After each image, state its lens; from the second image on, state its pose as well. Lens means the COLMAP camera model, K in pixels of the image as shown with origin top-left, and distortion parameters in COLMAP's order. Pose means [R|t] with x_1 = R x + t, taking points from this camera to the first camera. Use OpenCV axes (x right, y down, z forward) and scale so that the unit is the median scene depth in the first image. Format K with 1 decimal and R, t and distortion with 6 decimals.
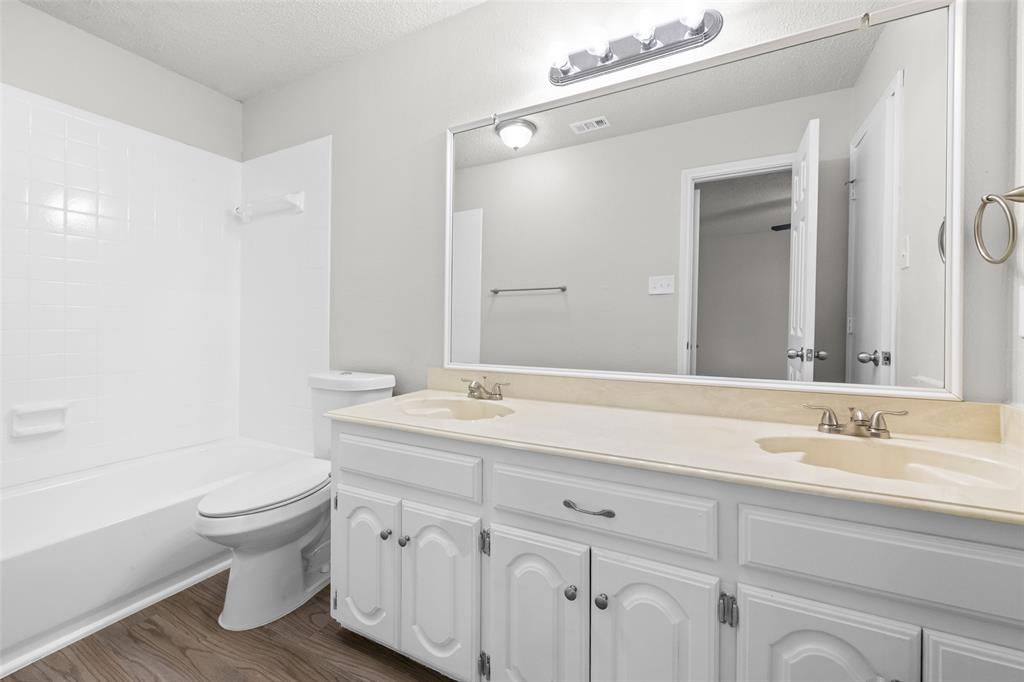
lens RADIAL K [[412.1, 0, 512.1], [0, 412.1, 342.1], [0, 0, 1]] dist [0.000396, -0.002518]
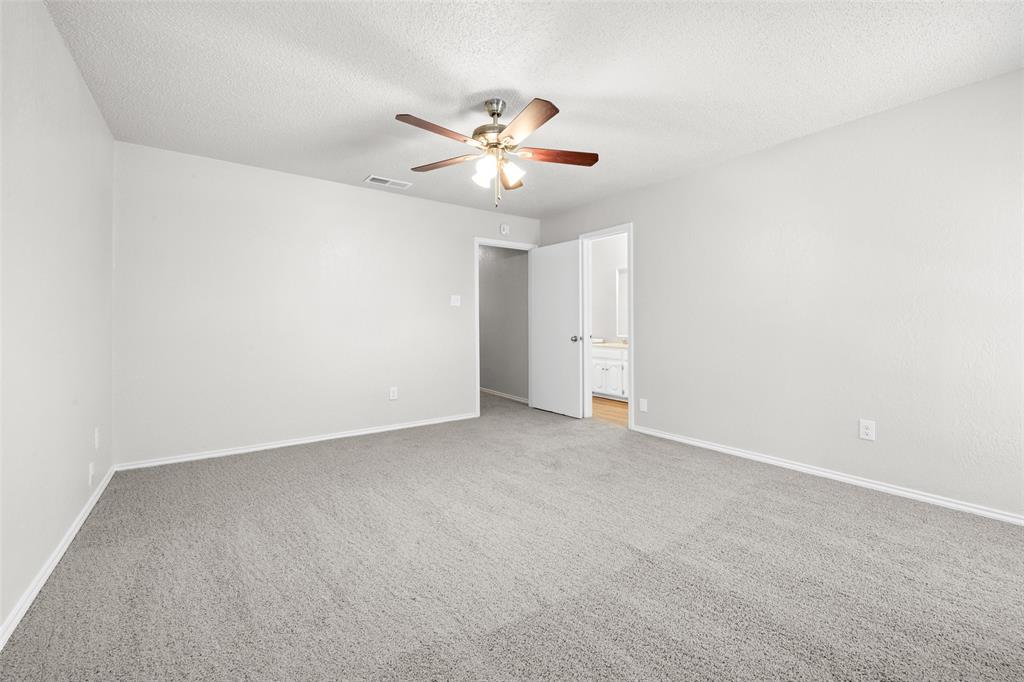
lens RADIAL K [[412.1, 0, 513.7], [0, 412.1, 337.6], [0, 0, 1]] dist [0.000396, -0.002518]
pose [[0.897248, -0.013398, -0.441324, 0.903415], [0.017318, 0.999838, 0.004856, 0.060189], [0.441188, -0.012000, 0.897335, -3.844593]]
